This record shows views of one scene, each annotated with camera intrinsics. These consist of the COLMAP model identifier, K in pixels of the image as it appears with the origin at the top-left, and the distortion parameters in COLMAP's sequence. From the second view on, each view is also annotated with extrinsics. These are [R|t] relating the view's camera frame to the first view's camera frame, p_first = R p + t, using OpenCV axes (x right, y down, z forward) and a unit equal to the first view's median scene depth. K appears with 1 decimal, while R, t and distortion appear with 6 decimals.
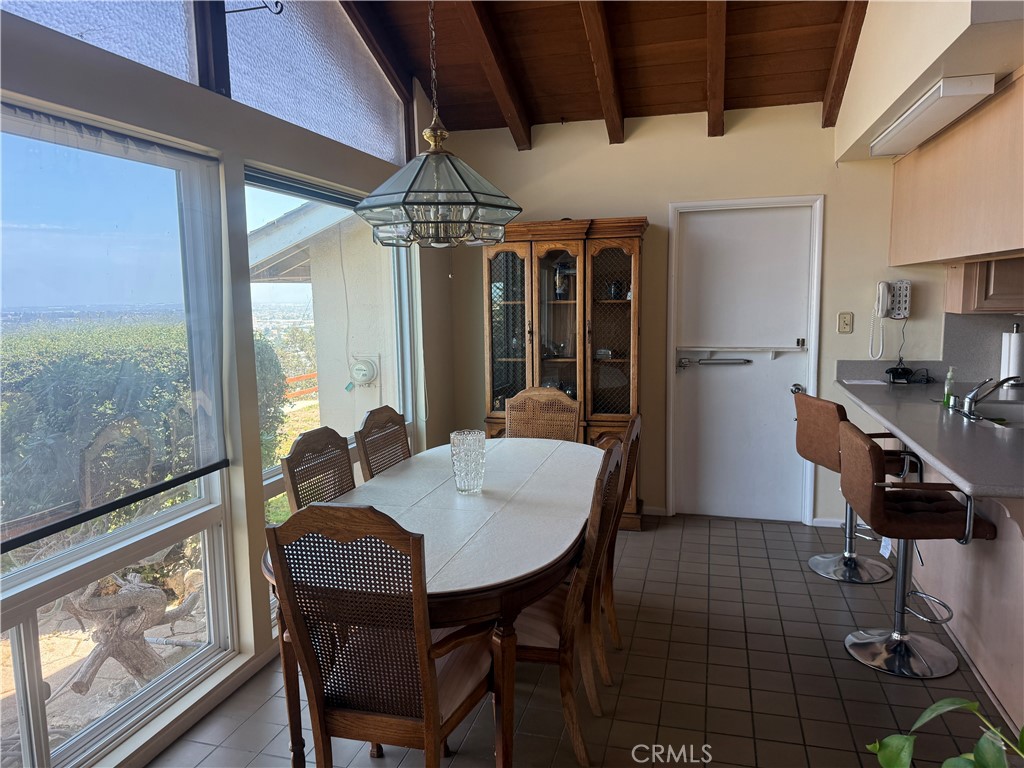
lens RADIAL K [[715.5, 0, 510.1], [0, 715.5, 386.5], [0, 0, 1]] dist [0.108098, -0.160340]
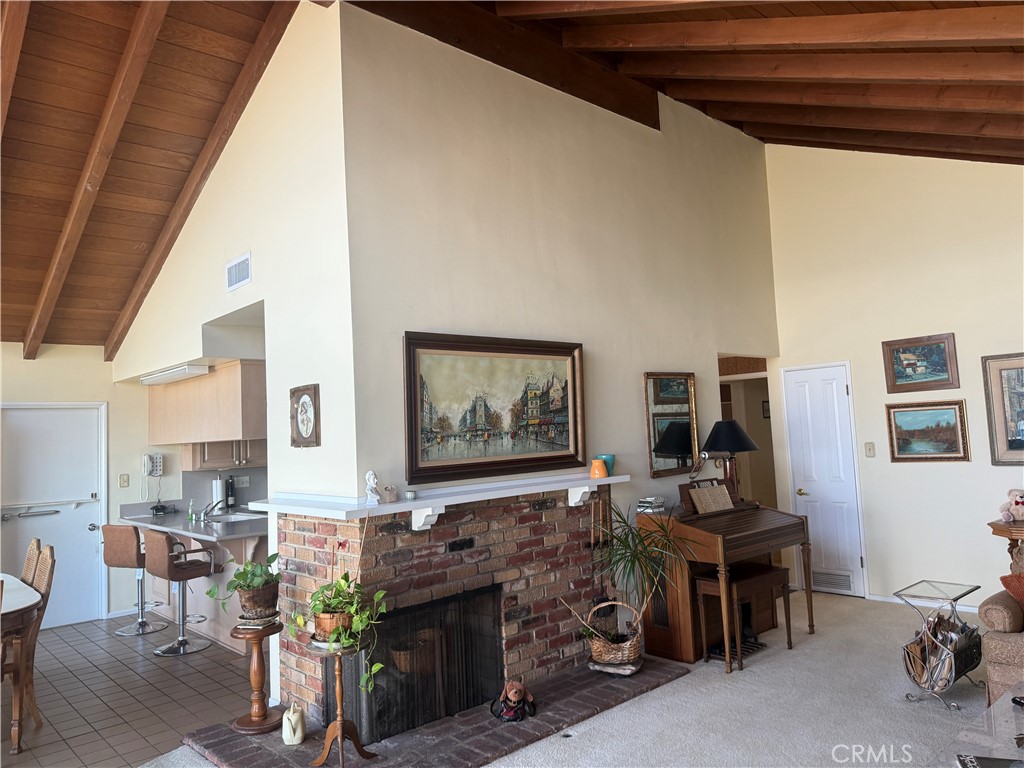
lens RADIAL K [[715.7, 0, 513.6], [0, 715.7, 375.1], [0, 0, 1]] dist [-0.000829, 0.000377]
pose [[0.528290, 0.065050, 0.846568, -0.443713], [0.143483, 0.975881, -0.164525, 0.069516], [-0.836852, 0.208385, 0.506215, -0.573261]]
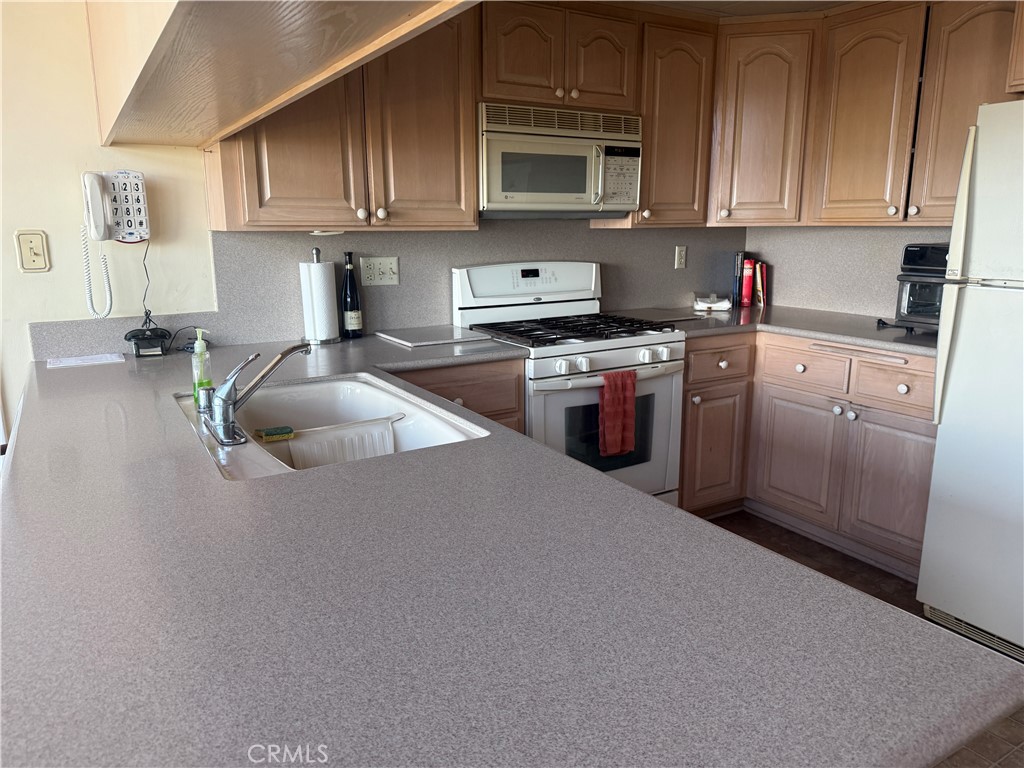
lens RADIAL K [[716.4, 0, 515.3], [0, 716.4, 379.3], [0, 0, 1]] dist [0.158945, -0.294652]
pose [[0.682209, -0.139118, 0.717800, 0.316542], [0.084920, 0.990164, 0.111196, -0.025806], [-0.726209, -0.014903, 0.687312, 0.397408]]
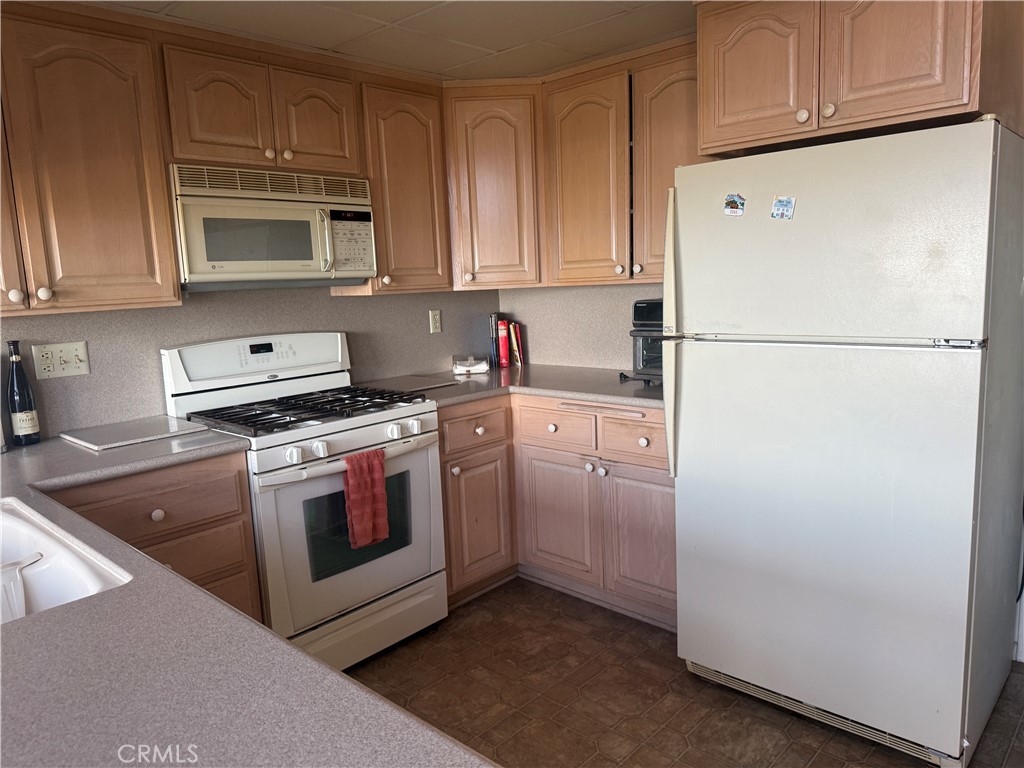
lens RADIAL K [[715.5, 0, 510.1], [0, 715.5, 386.5], [0, 0, 1]] dist [0.108098, -0.160340]
pose [[0.460316, -0.136029, 0.877272, 0.392794], [0.148854, 0.986027, 0.074787, -0.031883], [-0.875187, 0.096160, 0.474132, 0.386691]]
